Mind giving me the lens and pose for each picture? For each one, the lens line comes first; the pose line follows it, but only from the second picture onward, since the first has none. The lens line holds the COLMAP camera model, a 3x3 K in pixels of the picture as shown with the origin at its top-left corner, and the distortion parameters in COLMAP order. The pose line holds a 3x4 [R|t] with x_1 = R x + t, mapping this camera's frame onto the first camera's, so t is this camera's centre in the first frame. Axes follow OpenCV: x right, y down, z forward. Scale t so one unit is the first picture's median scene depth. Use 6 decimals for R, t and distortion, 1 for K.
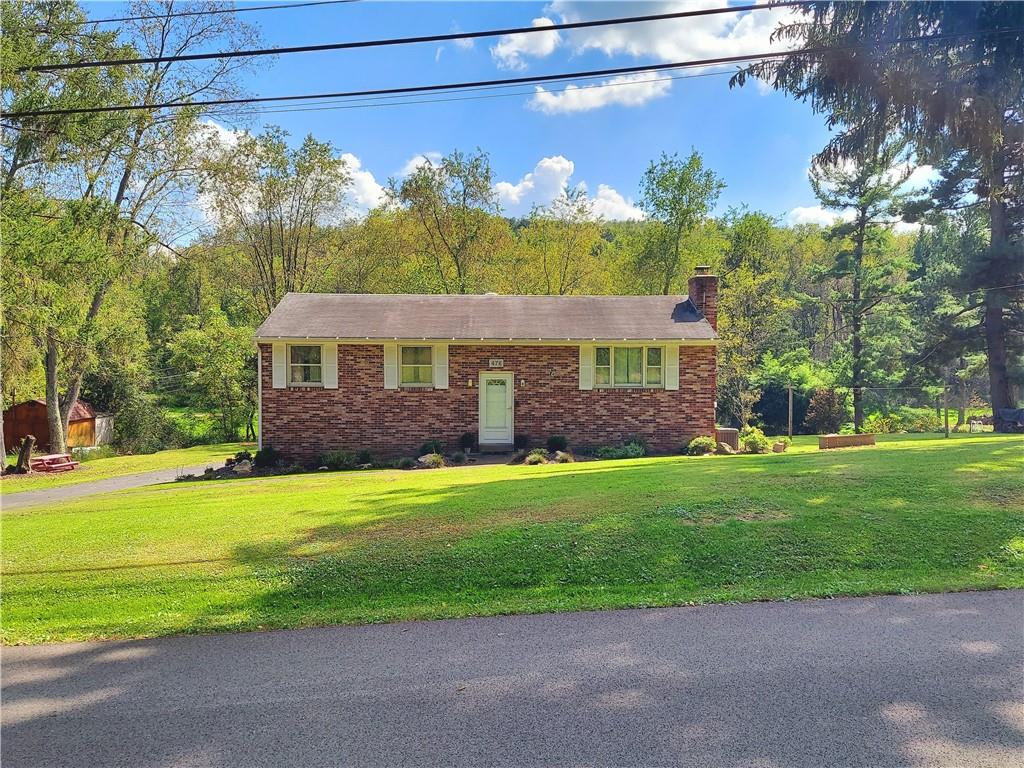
lens RADIAL K [[785.7, 0, 509.3], [0, 785.7, 384.2], [0, 0, 1]] dist [0.084635, -0.071614]
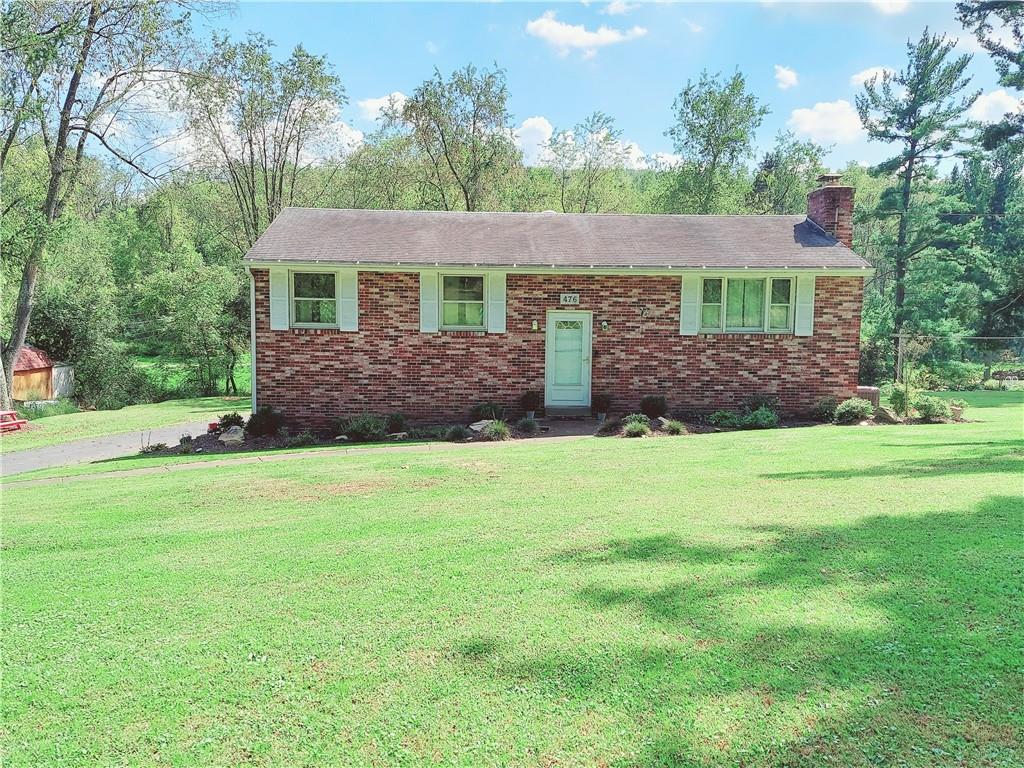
lens RADIAL K [[785.7, 0, 511.5], [0, 785.7, 364.7], [0, 0, 1]] dist [0.084635, -0.071614]
pose [[0.999533, 0.005791, 0.030006, -0.090584], [-0.006855, 0.999347, 0.035468, 0.009261], [-0.029781, -0.035657, 0.998920, 0.237334]]
